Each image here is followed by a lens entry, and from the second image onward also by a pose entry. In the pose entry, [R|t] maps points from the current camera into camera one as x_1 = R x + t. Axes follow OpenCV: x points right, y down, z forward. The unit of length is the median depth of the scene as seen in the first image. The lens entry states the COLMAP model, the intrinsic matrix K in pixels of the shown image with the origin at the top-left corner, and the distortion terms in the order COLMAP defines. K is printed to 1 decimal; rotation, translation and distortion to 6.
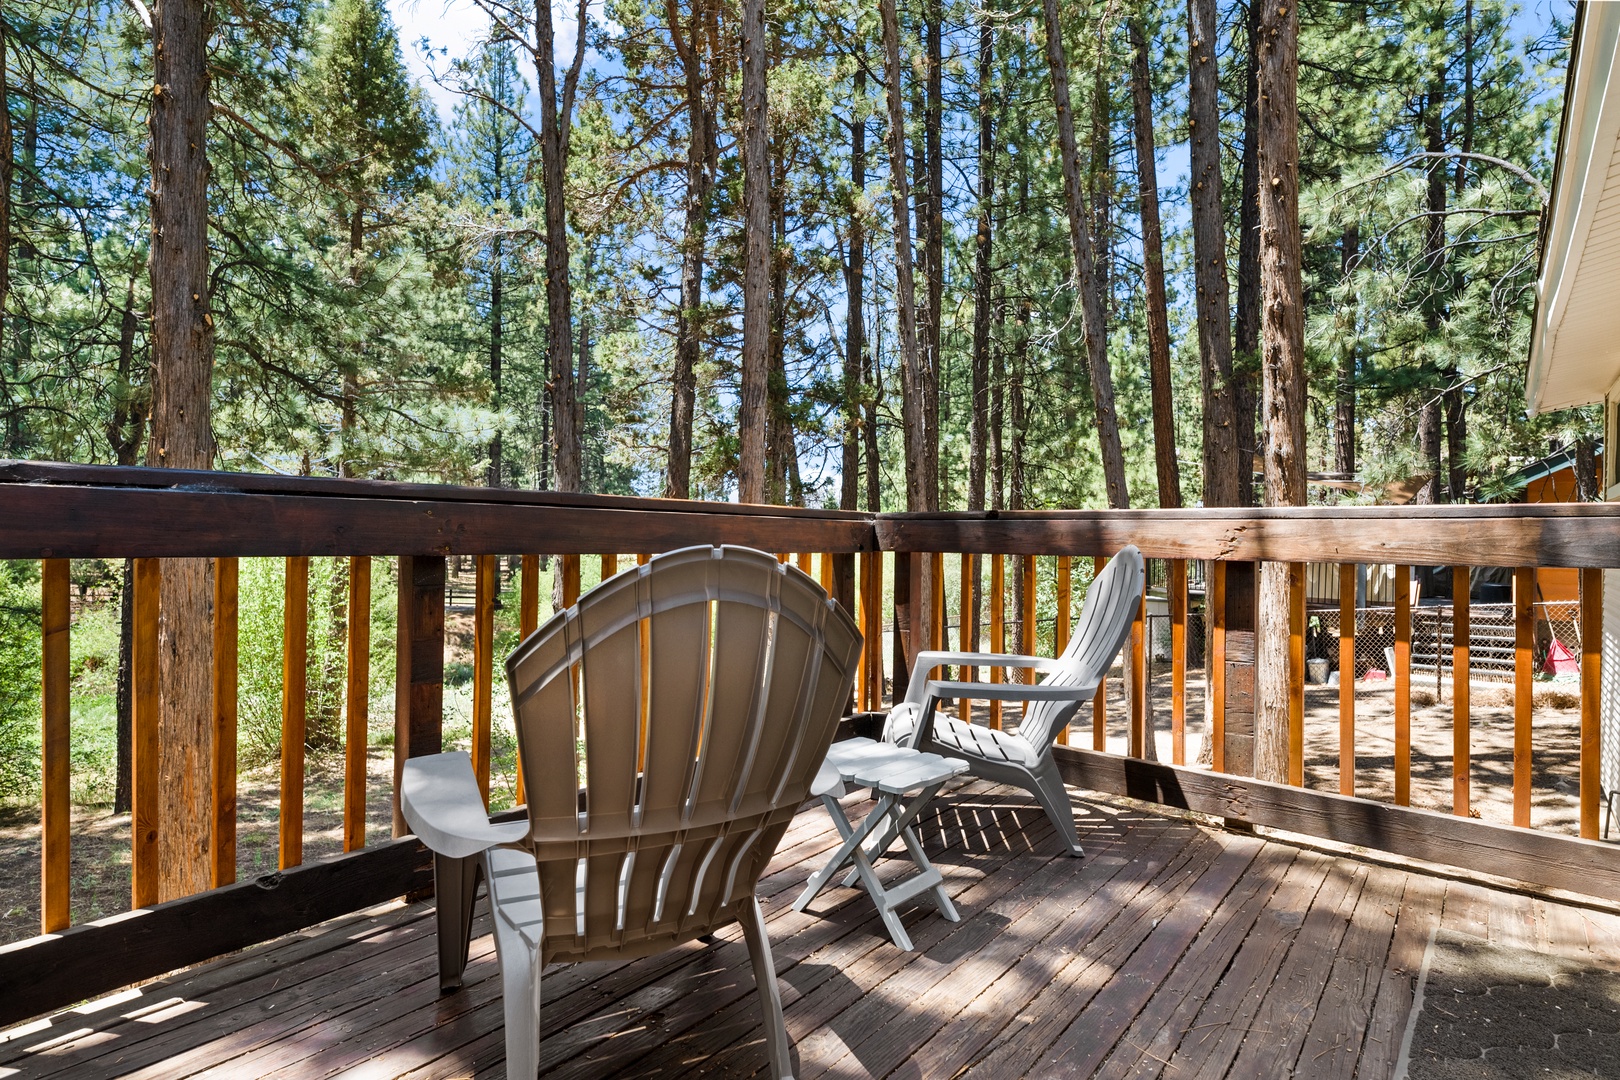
lens RADIAL K [[781.9, 0, 836.0], [0, 781.9, 538.8], [0, 0, 1]] dist [0.017953, 0.000214]
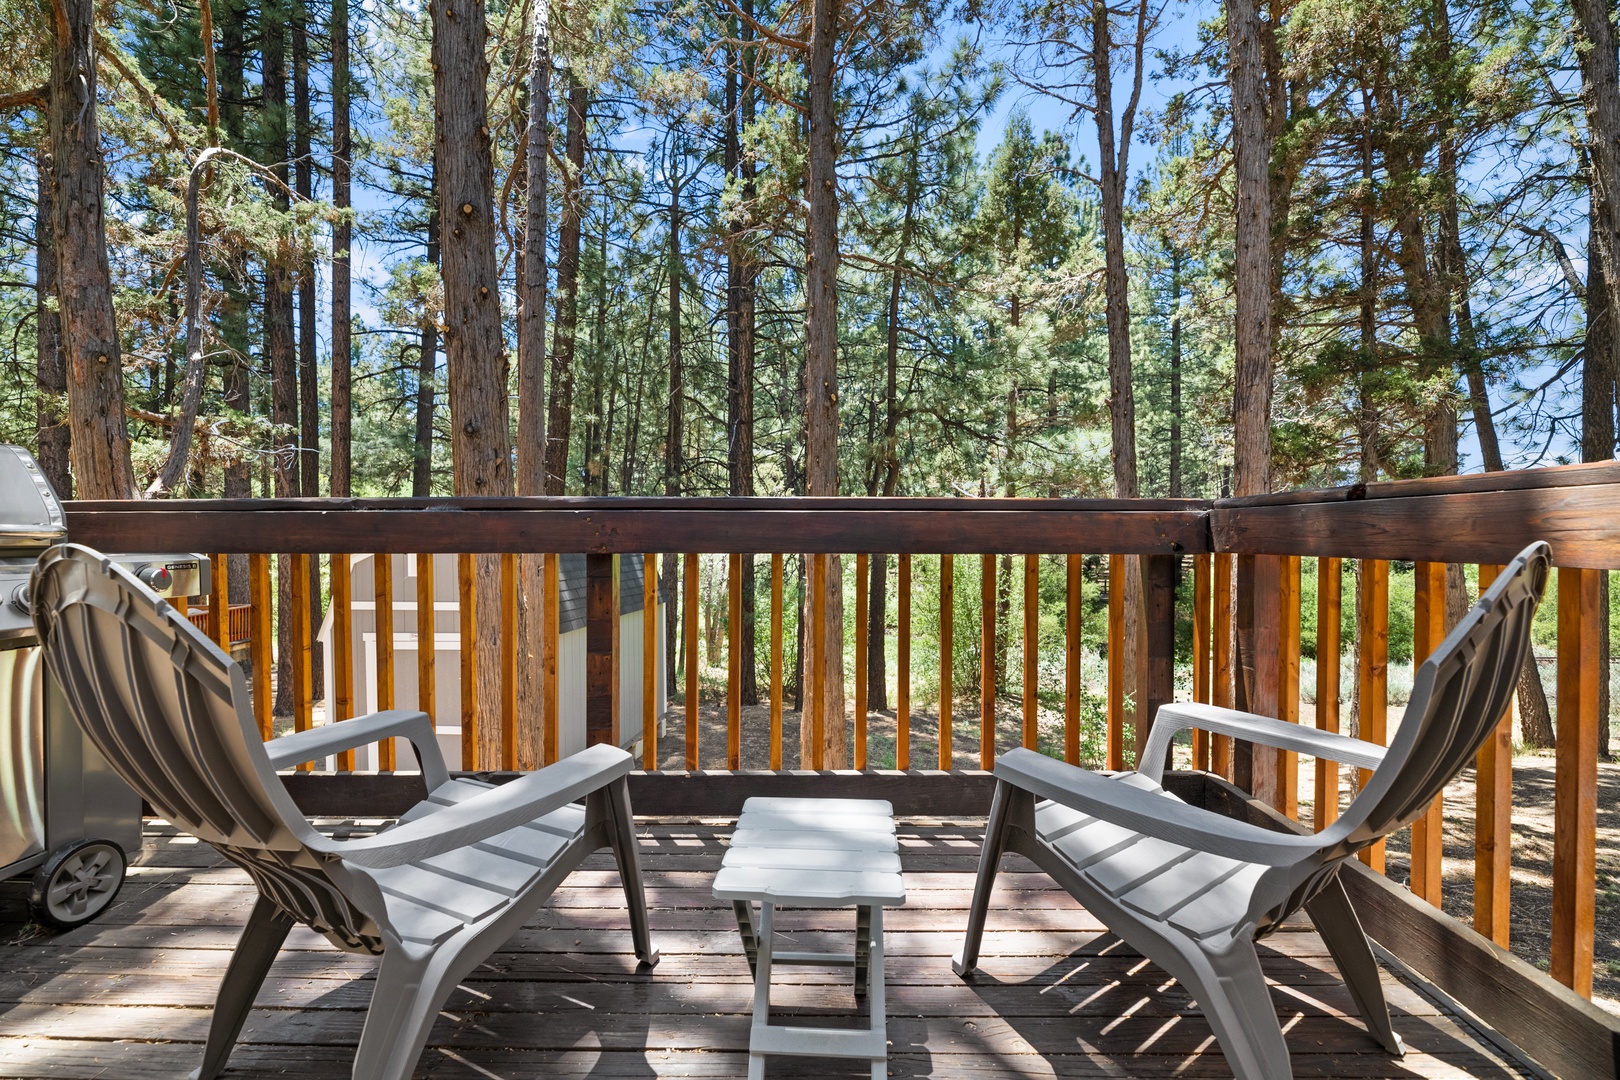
lens RADIAL K [[650.2, 0, 810.0], [0, 650.2, 540.0], [0, 0, 1]] dist [-0.000239, -0.002843]
pose [[0.629583, -0.004543, -0.776920, 0.081642], [0.003871, 0.999989, -0.002711, 0.000969], [0.776924, -0.001301, 0.629594, 0.096053]]
